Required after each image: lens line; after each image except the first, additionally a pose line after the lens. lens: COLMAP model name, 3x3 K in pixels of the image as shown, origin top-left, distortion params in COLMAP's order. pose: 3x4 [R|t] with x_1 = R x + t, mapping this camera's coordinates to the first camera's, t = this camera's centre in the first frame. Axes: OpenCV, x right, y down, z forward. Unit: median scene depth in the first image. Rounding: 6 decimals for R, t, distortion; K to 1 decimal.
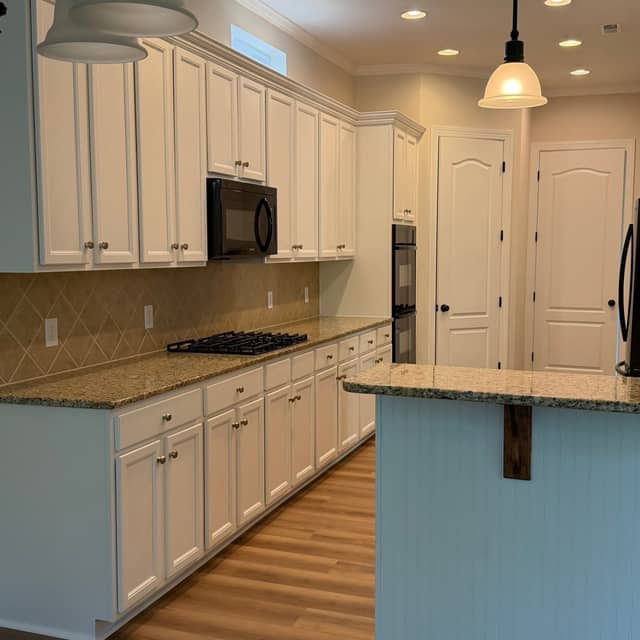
lens RADIAL K [[858.1, 0, 318.7], [0, 858.1, 318.8], [0, 0, 1]] dist [0.154082, 0.000000]
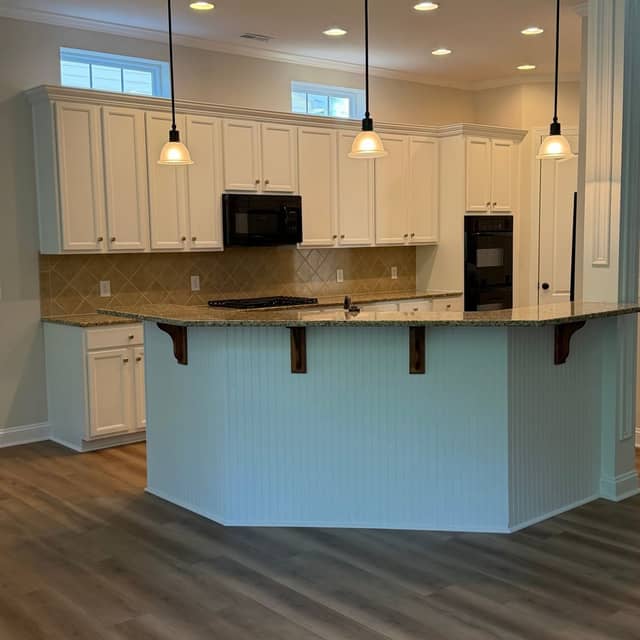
lens RADIAL K [[858.1, 0, 322.3], [0, 858.1, 321.5], [0, 0, 1]] dist [0.154082, 0.000000]
pose [[0.870273, 0.035870, -0.491261, 0.787273], [-0.025786, 0.999295, 0.027285, 0.019182], [0.491894, -0.011078, 0.870585, -0.261267]]
